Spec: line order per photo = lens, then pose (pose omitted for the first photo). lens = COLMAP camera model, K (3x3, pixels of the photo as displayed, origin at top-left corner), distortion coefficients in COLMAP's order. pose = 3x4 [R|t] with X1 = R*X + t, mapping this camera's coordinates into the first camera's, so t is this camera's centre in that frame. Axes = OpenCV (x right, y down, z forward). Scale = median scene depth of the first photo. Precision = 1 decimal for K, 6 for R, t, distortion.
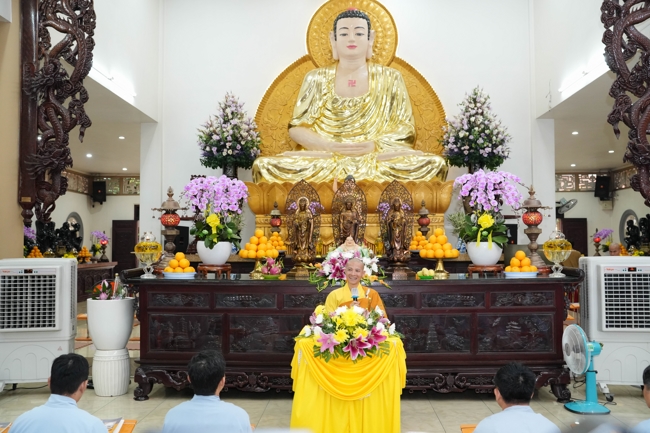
lens RADIAL K [[655.9, 0, 325.7], [0, 655.9, 218.2], [0, 0, 1]] dist [-0.020695, 0.000000]
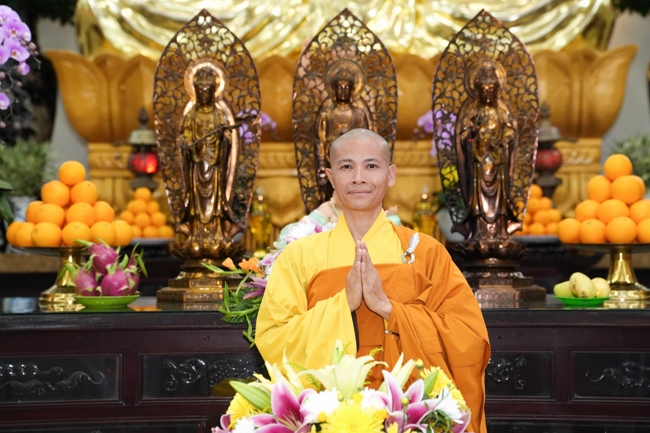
lens RADIAL K [[1535.1, 0, 324.8], [0, 1535.1, 215.3], [0, 0, 1]] dist [0.769633, 0.000000]
pose [[0.999686, -0.004878, 0.024567, 0.006057], [0.004352, 0.999761, 0.021436, 0.028142], [-0.024666, -0.021323, 0.999468, 0.210337]]
